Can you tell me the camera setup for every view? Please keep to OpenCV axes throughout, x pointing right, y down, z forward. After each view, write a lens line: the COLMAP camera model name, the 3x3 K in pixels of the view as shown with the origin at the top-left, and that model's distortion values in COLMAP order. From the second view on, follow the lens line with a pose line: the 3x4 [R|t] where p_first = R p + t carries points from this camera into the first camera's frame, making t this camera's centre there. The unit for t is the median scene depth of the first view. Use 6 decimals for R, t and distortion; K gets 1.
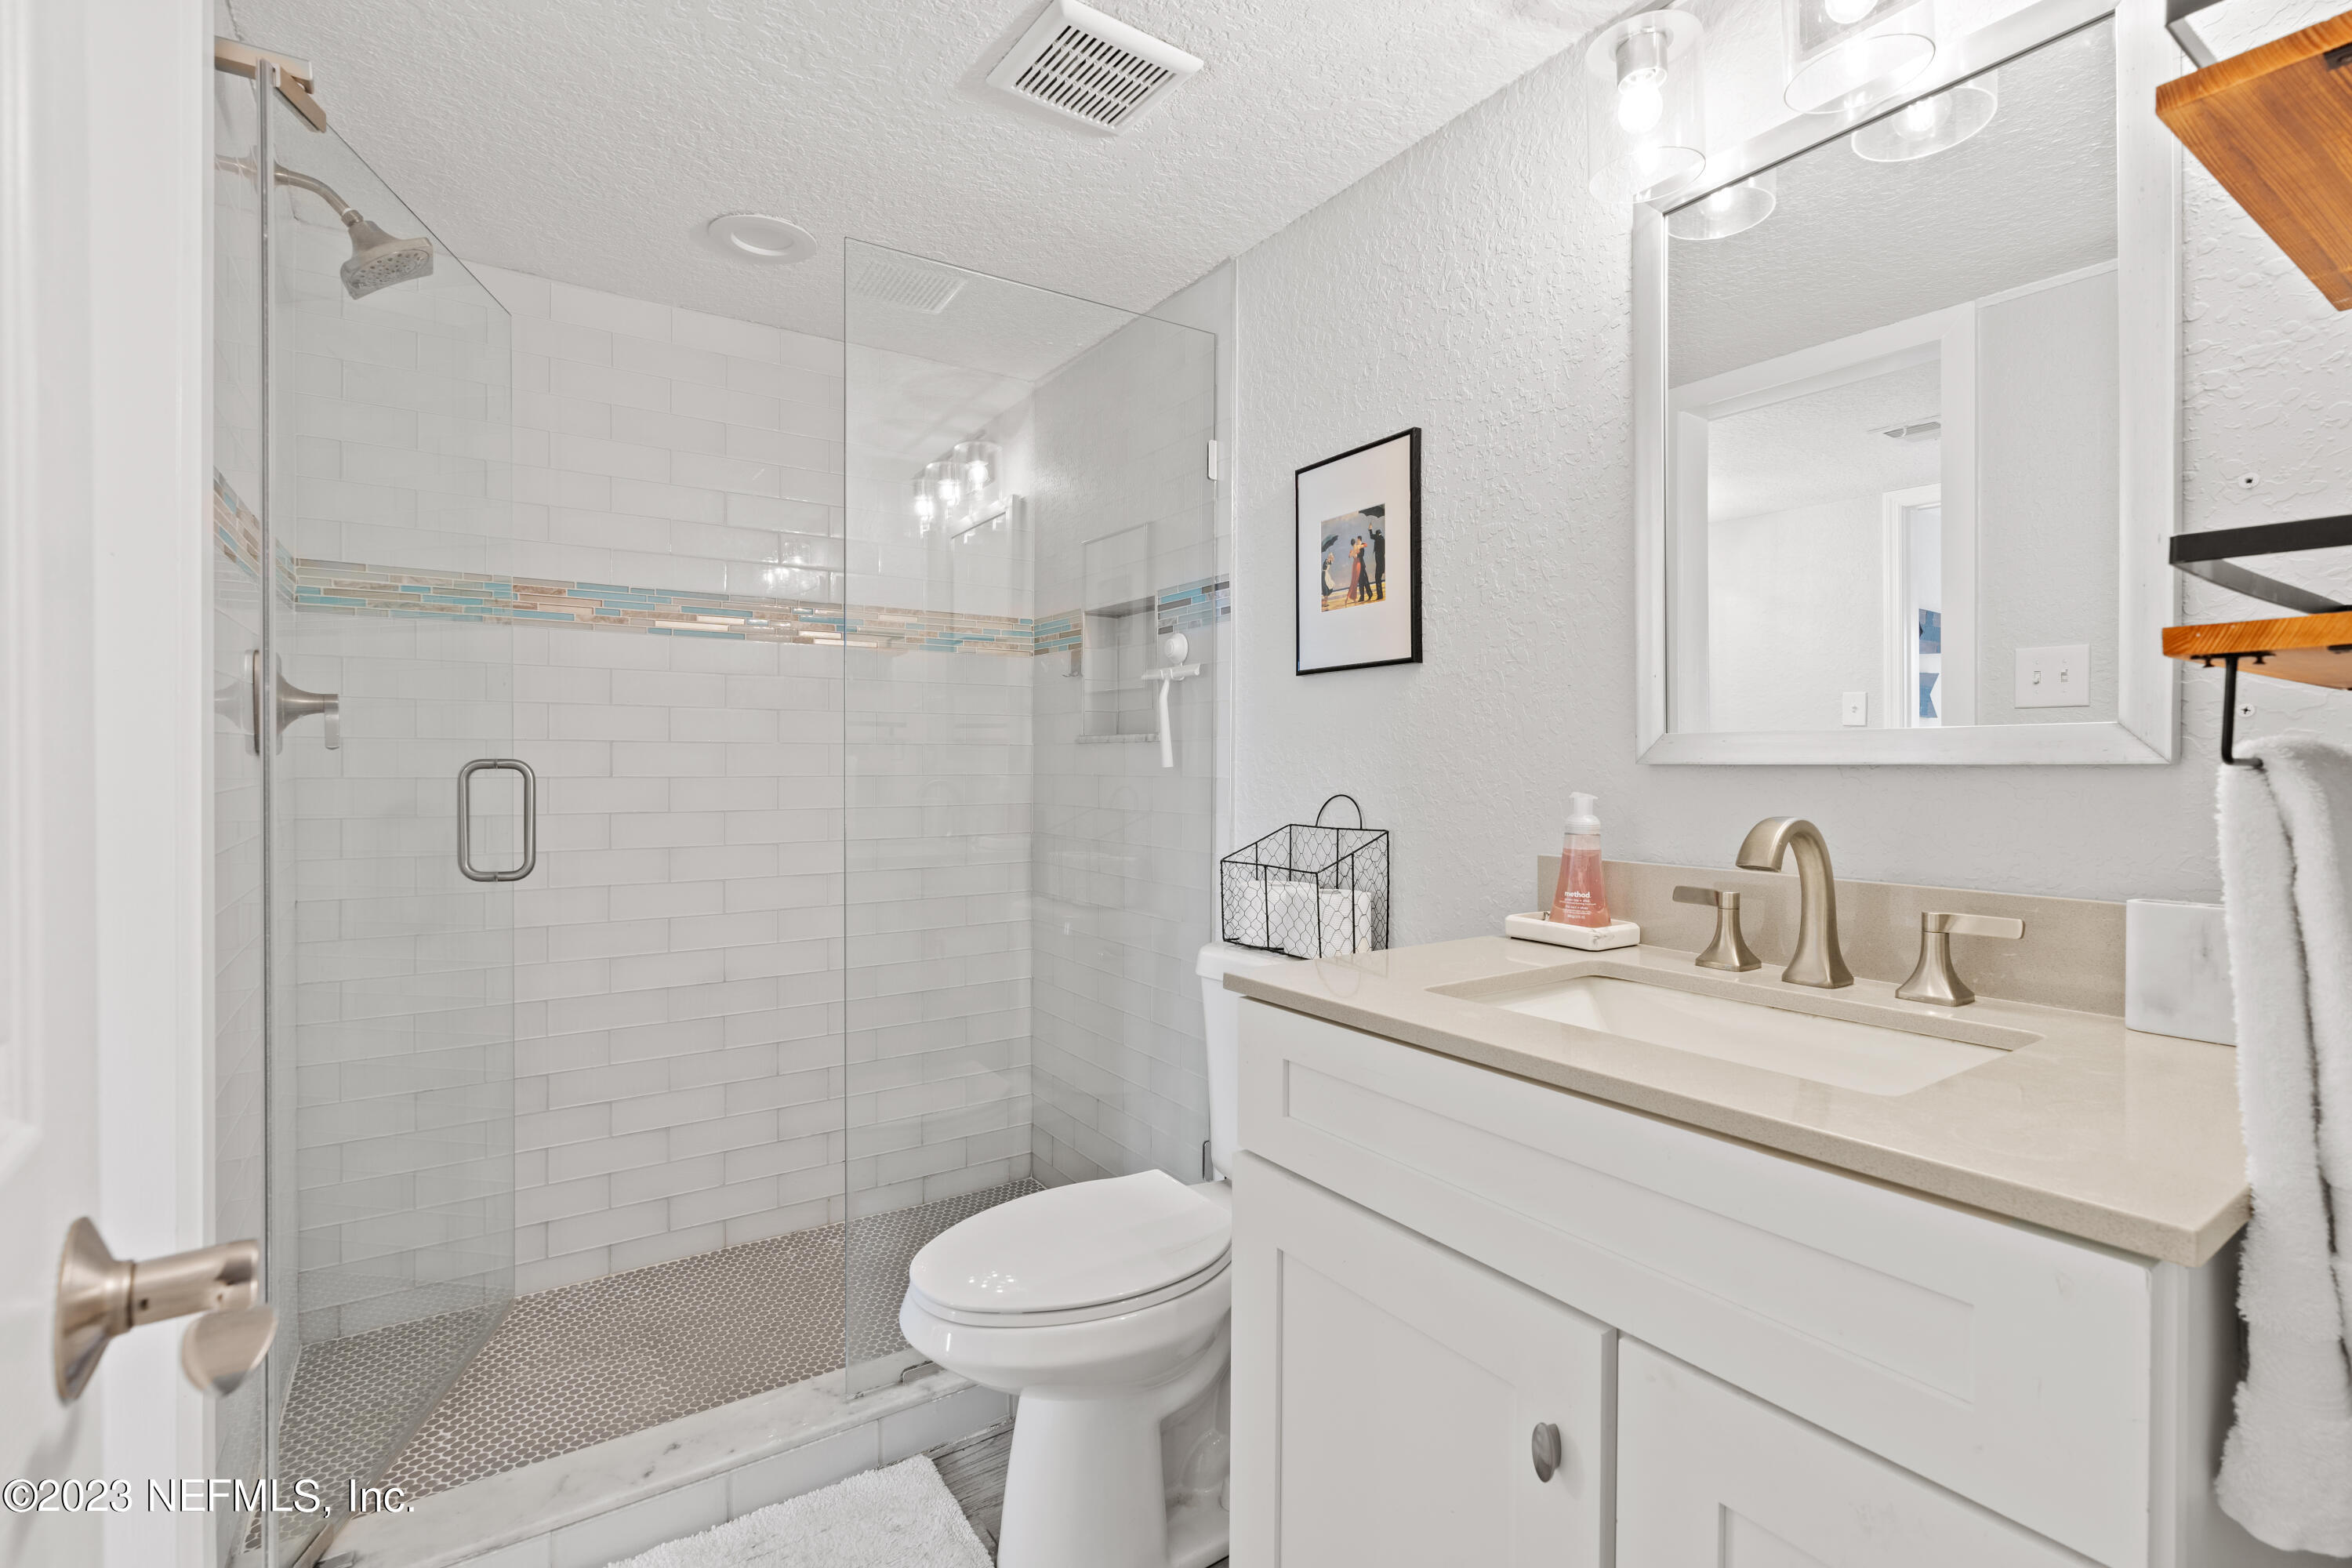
lens RADIAL K [[1069.2, 0, 1169.7], [0, 1069.2, 754.8], [0, 0, 1]] dist [-0.001805, 0.000039]
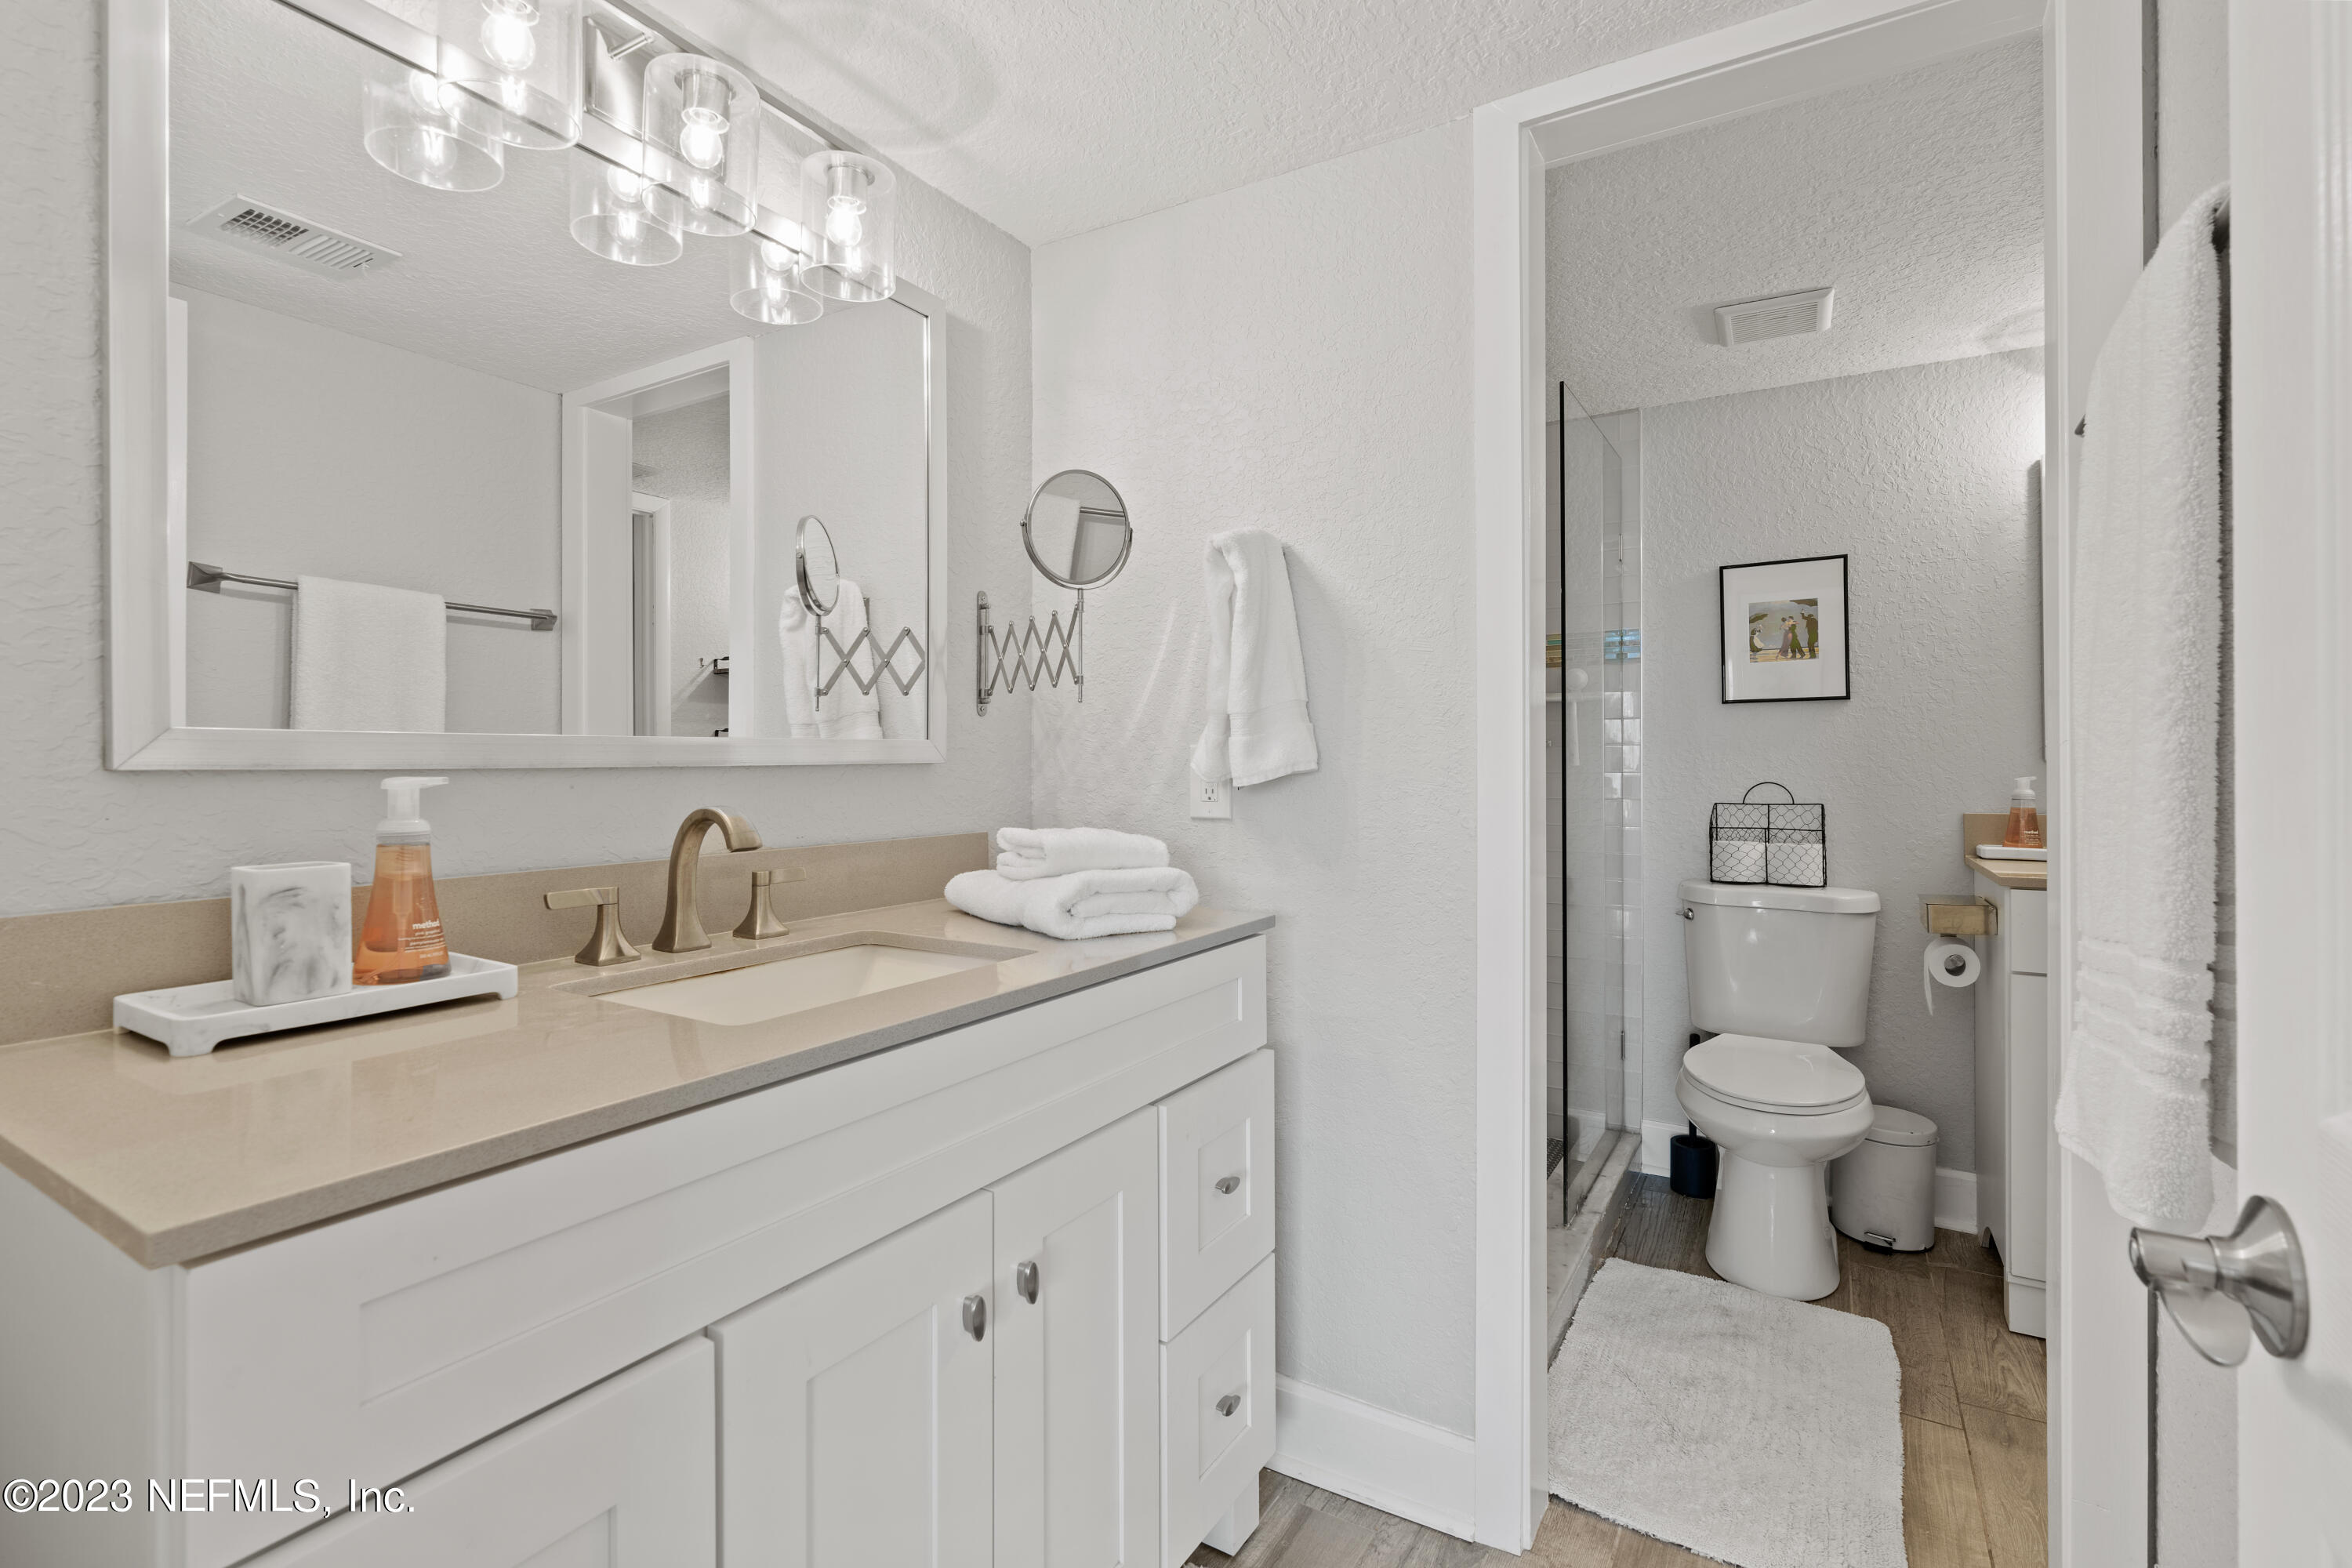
lens RADIAL K [[1069.2, 0, 1169.7], [0, 1069.2, 754.8], [0, 0, 1]] dist [-0.001805, 0.000039]
pose [[0.903875, -0.009716, 0.427685, -1.317297], [0.007634, 0.999949, 0.006582, -0.019473], [-0.427728, -0.002684, 0.903904, -0.024533]]
